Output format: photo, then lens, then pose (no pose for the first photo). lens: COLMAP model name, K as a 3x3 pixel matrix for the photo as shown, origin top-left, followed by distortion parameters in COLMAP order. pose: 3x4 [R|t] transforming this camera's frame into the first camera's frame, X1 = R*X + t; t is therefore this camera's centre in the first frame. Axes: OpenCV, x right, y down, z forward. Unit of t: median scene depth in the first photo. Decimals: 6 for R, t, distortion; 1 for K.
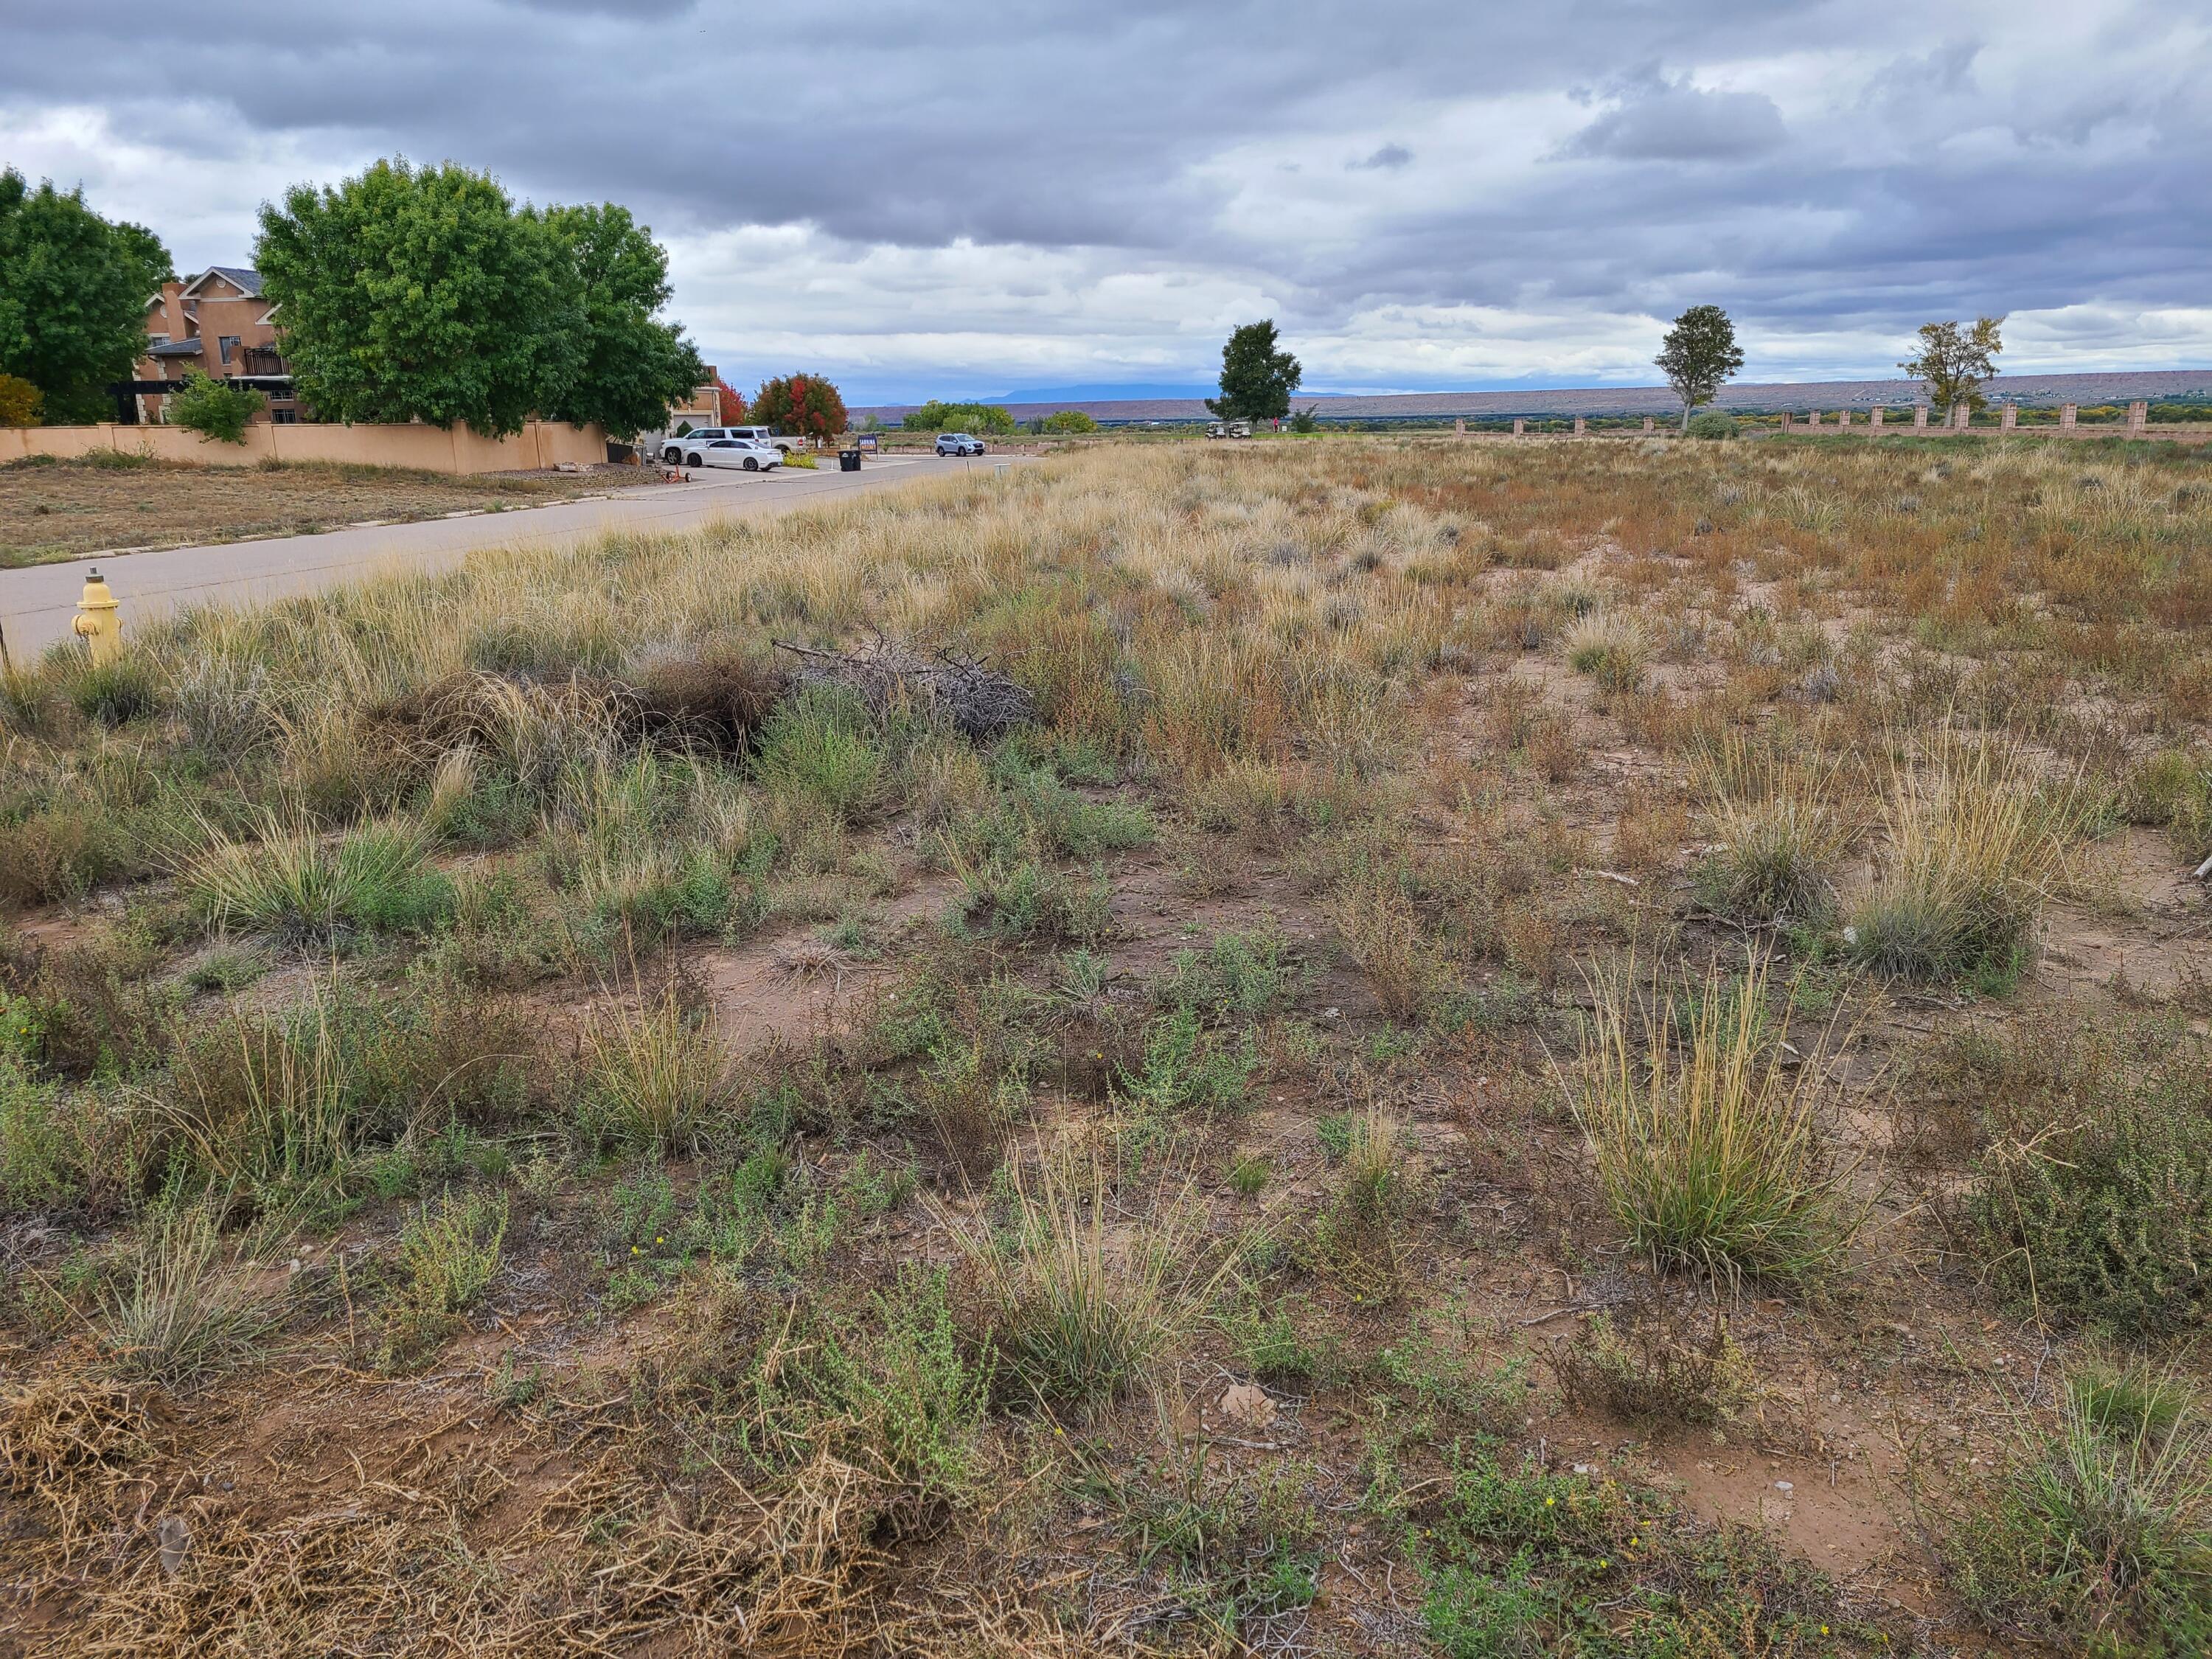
lens RADIAL K [[1661.8, 0, 1117.0], [0, 1661.8, 814.1], [0, 0, 1]] dist [0.061738, -0.040335]
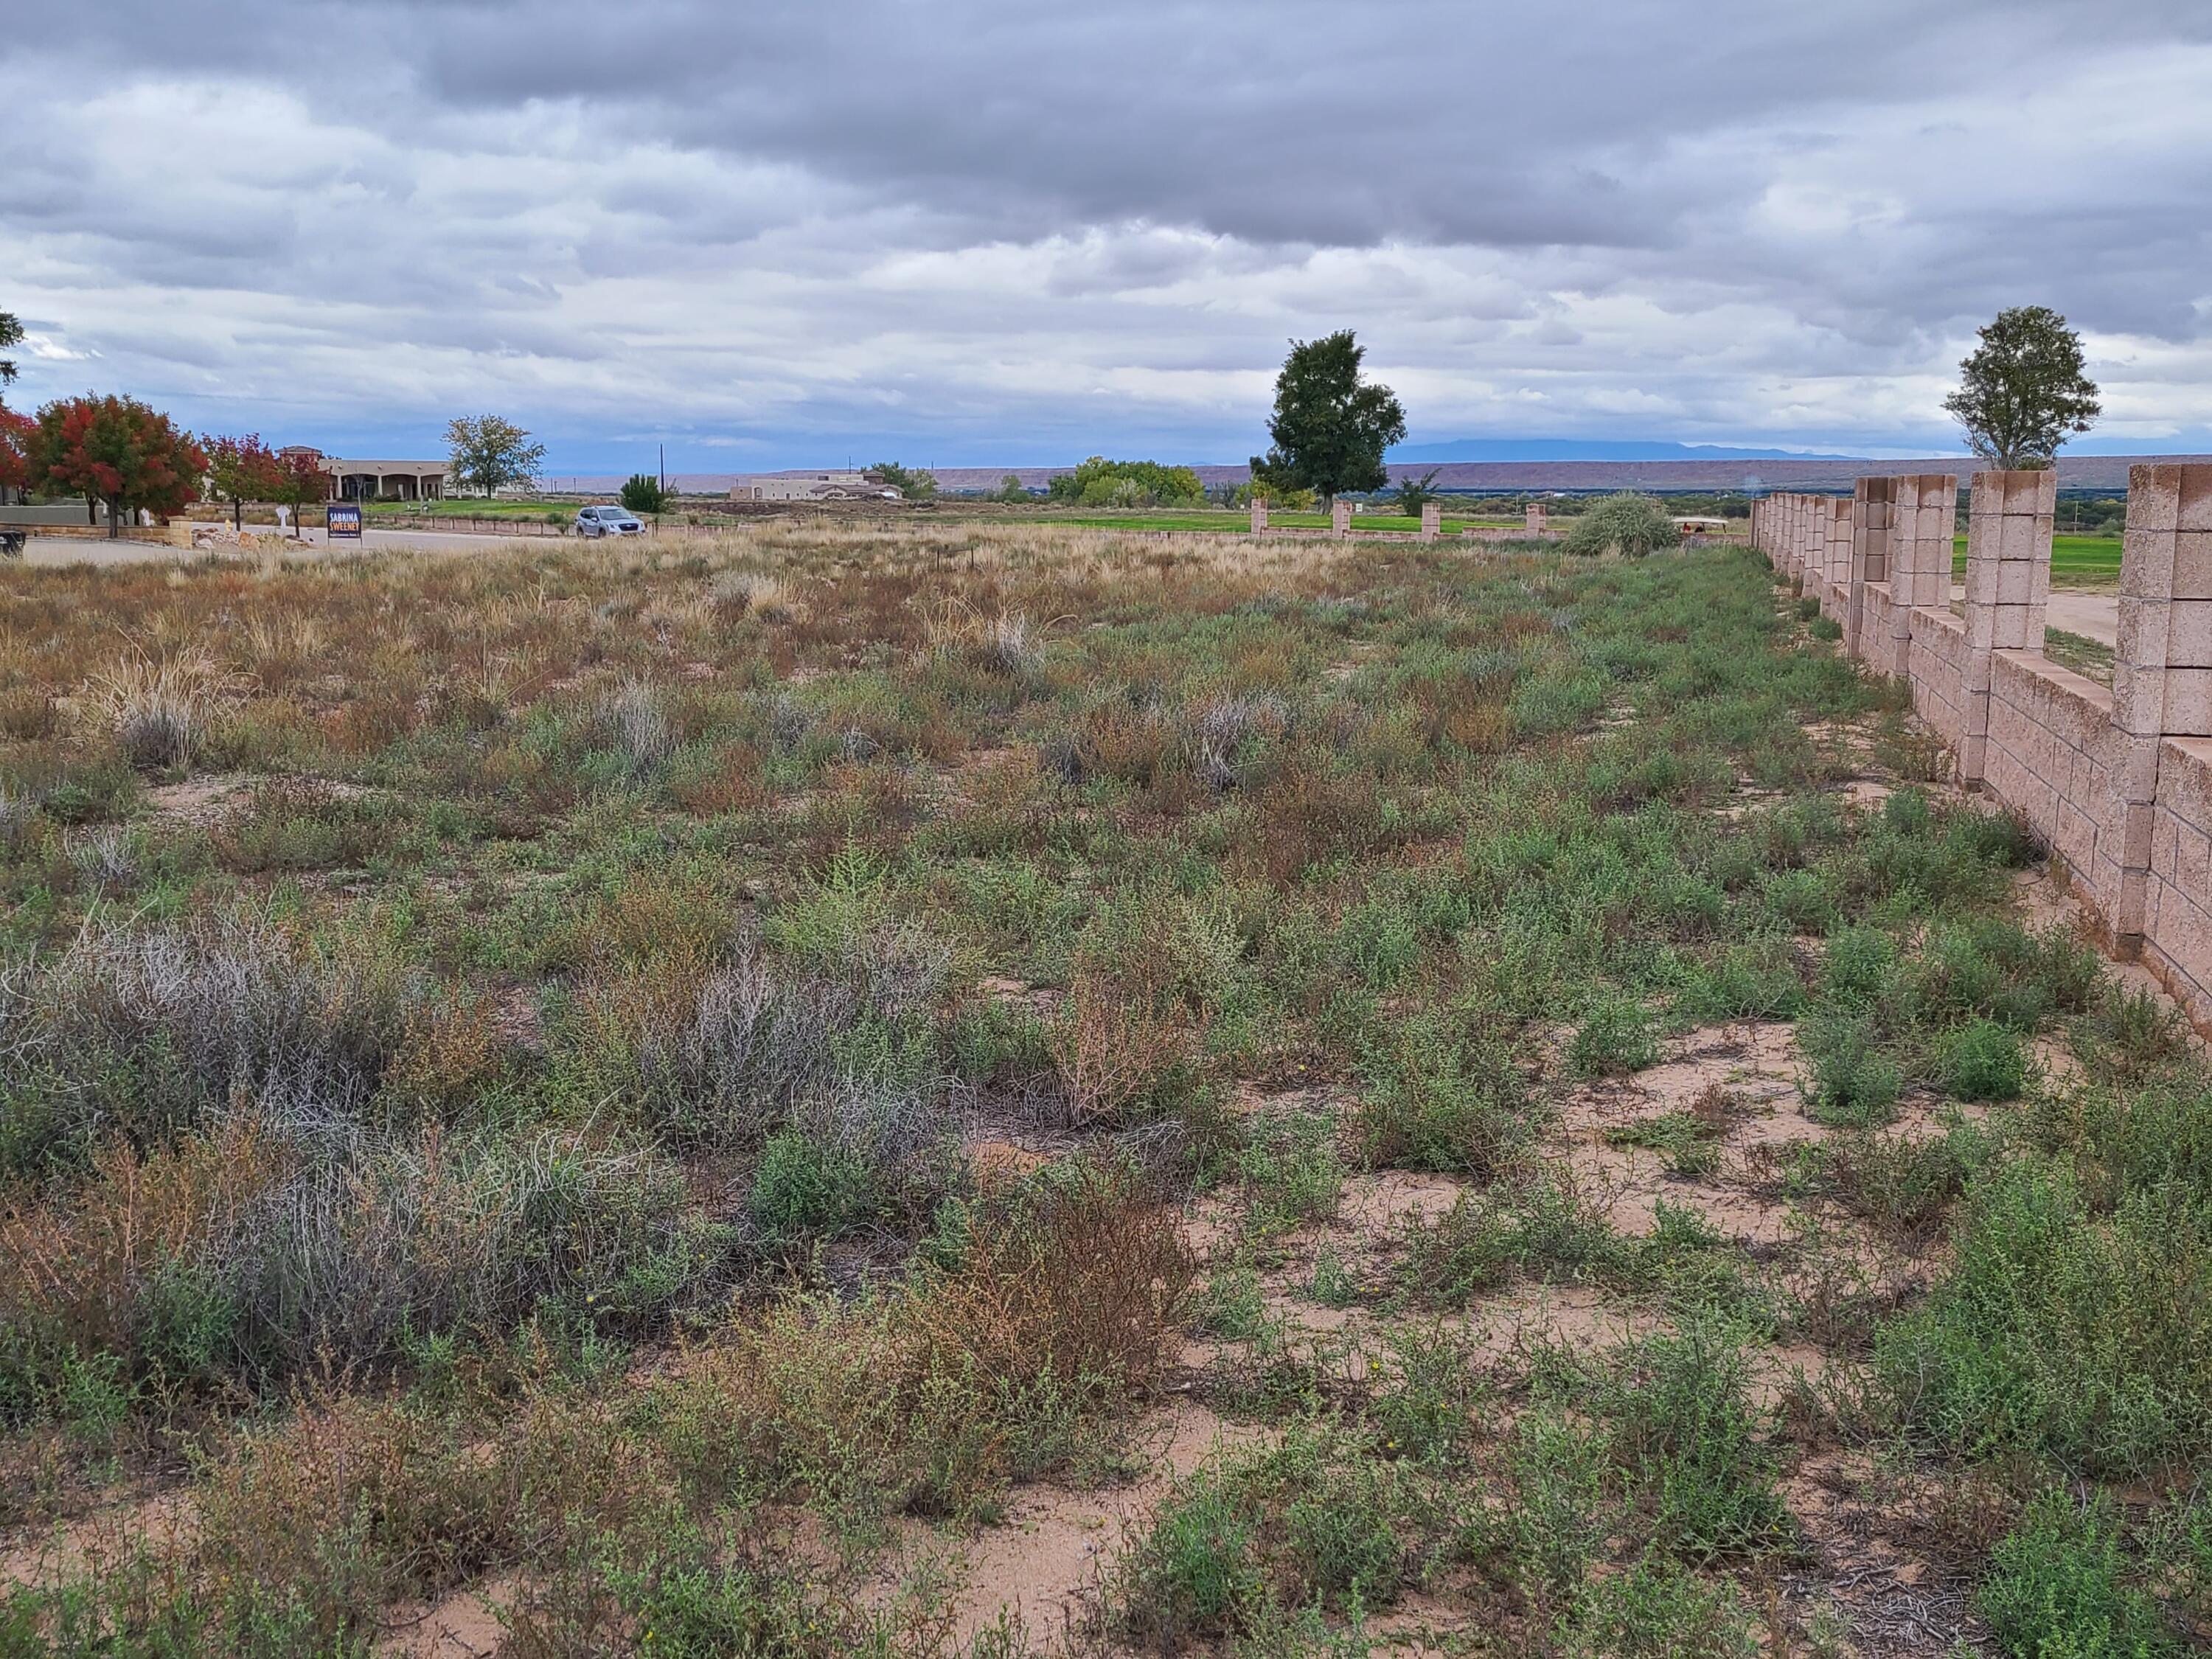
lens RADIAL K [[2339.4, 0, 1110.0], [0, 2339.4, 838.3], [0, 0, 1]] dist [0.040233, 0.000000]
pose [[0.974811, 0.050036, -0.217347, 0.196542], [-0.067904, 0.994829, -0.075533, -0.043929], [0.212443, 0.088389, 0.973168, 0.173809]]
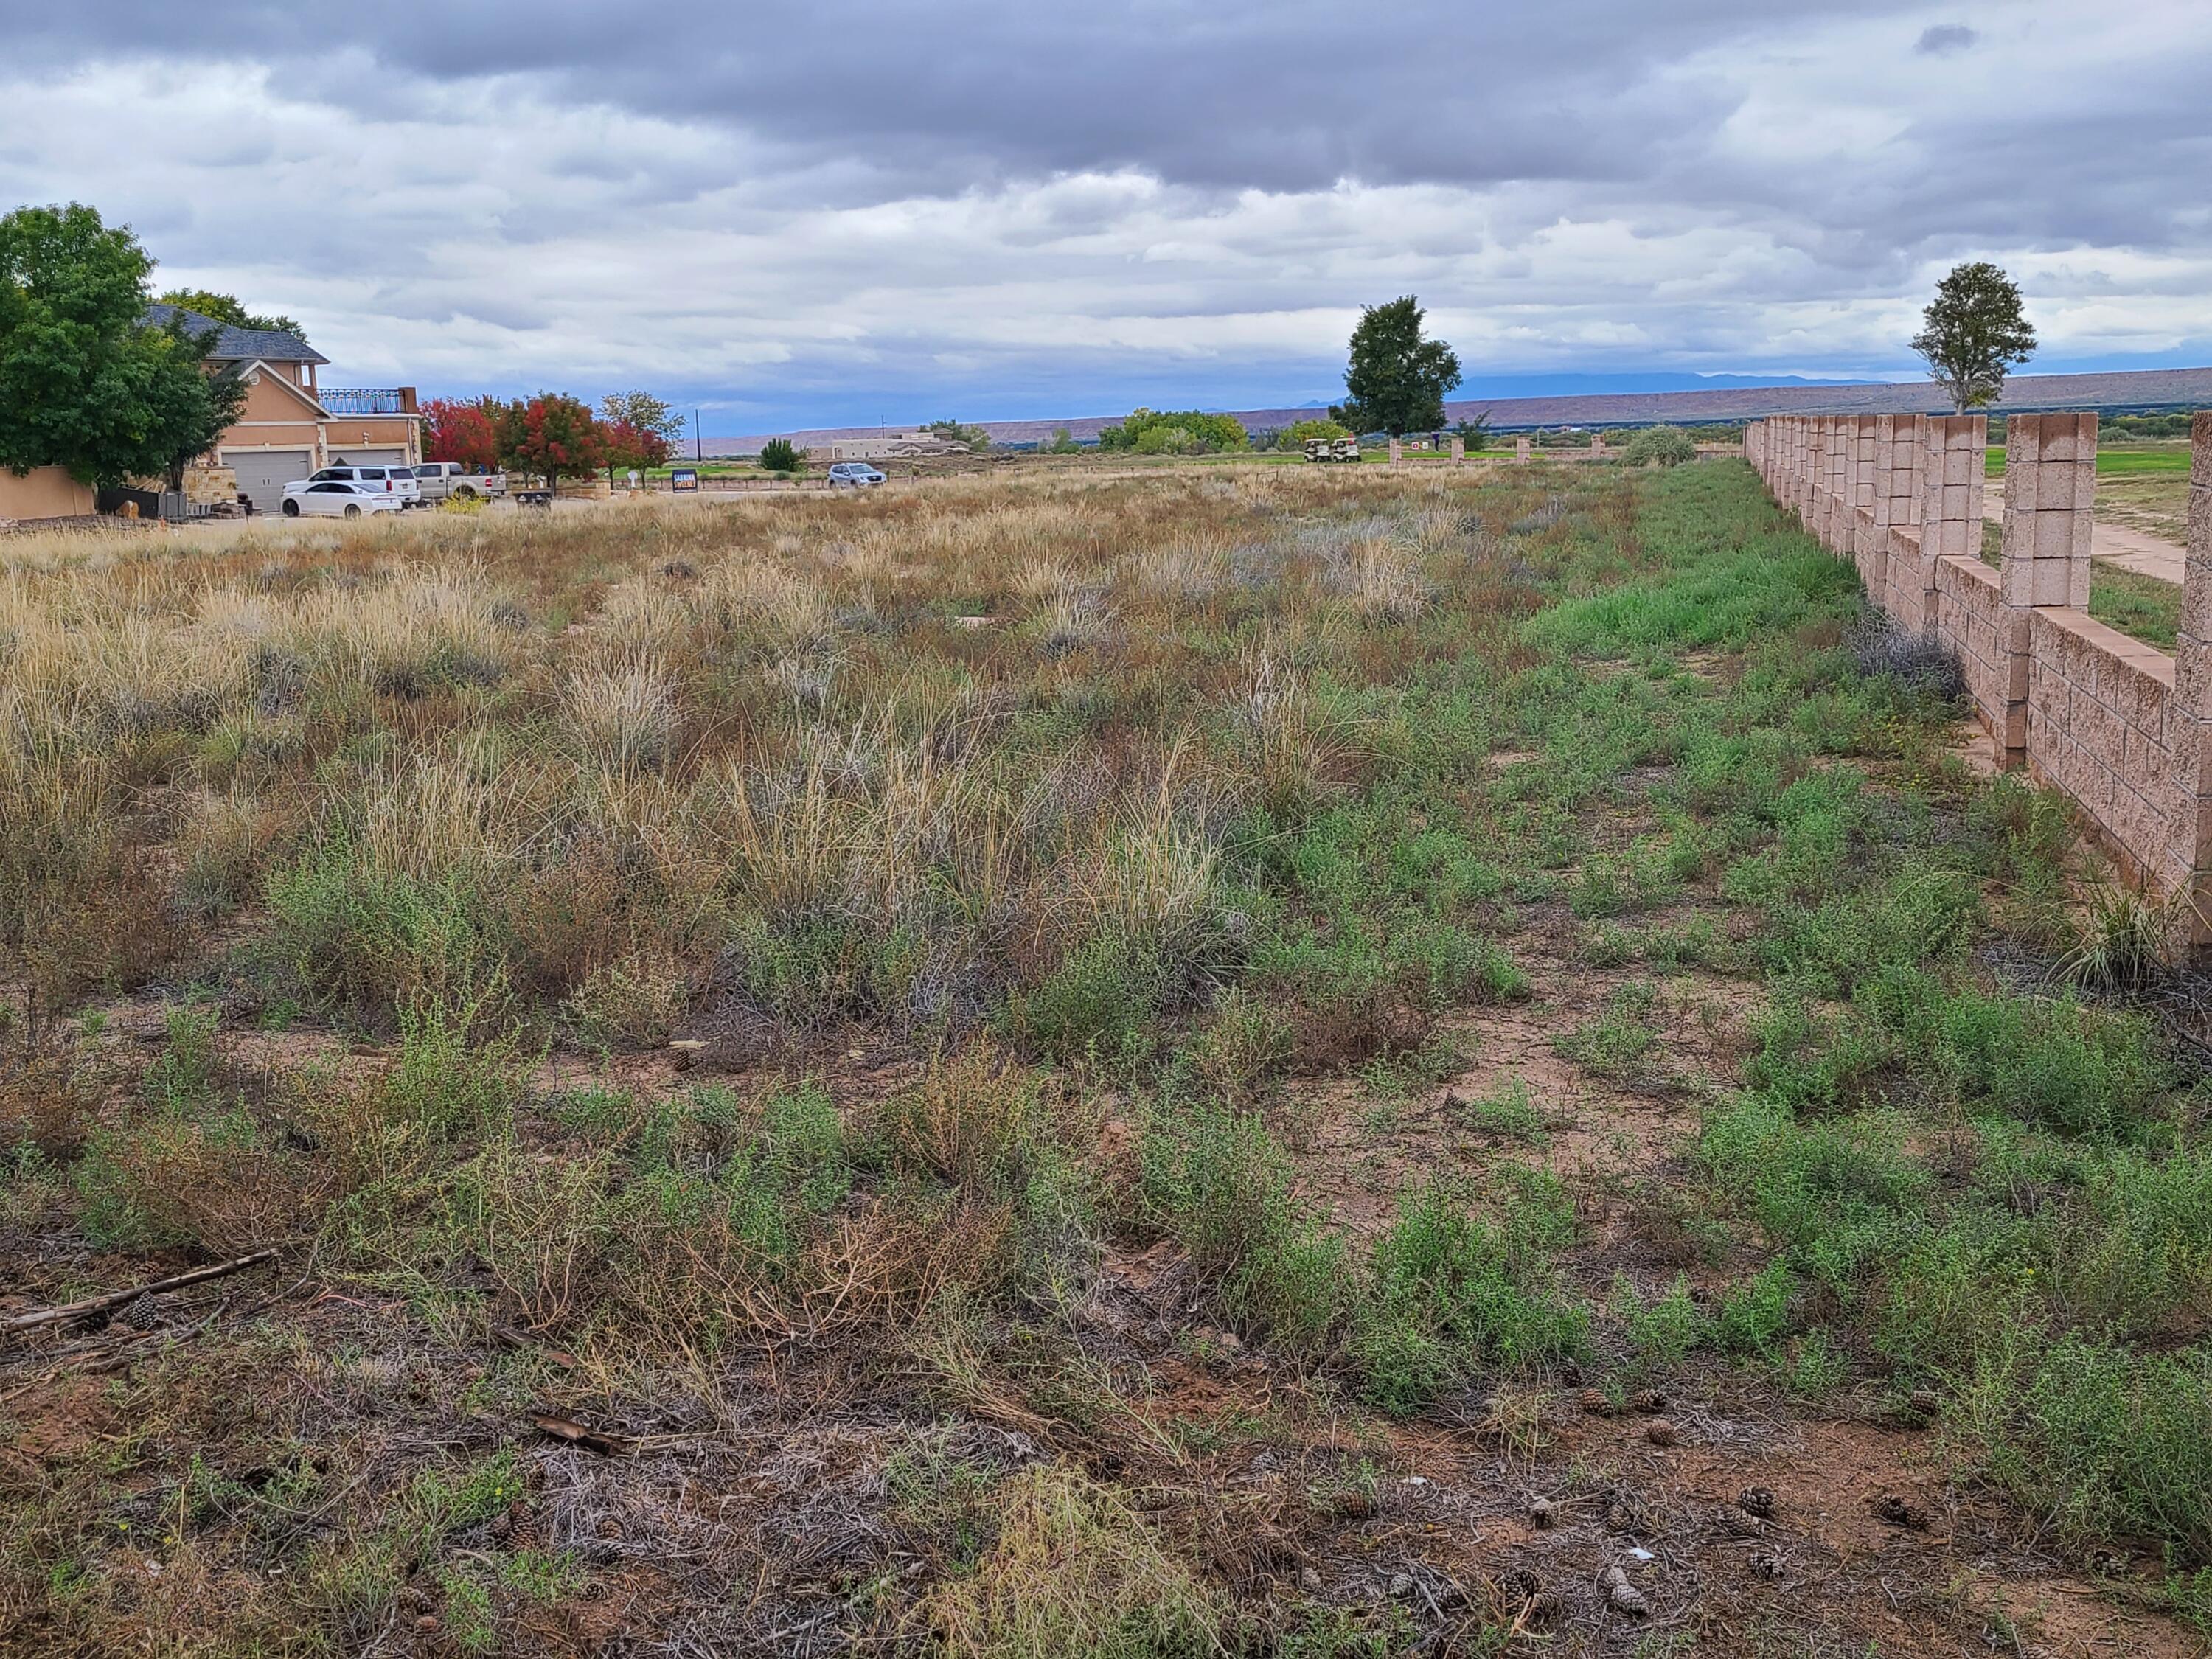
lens RADIAL K [[2339.4, 0, 1088.1], [0, 2339.4, 886.5], [0, 0, 1]] dist [0.040233, 0.000000]
pose [[0.977774, 0.023820, -0.208302, 0.168725], [-0.031879, 0.998864, -0.035419, -0.001463], [0.207222, 0.041272, 0.977423, -0.007095]]
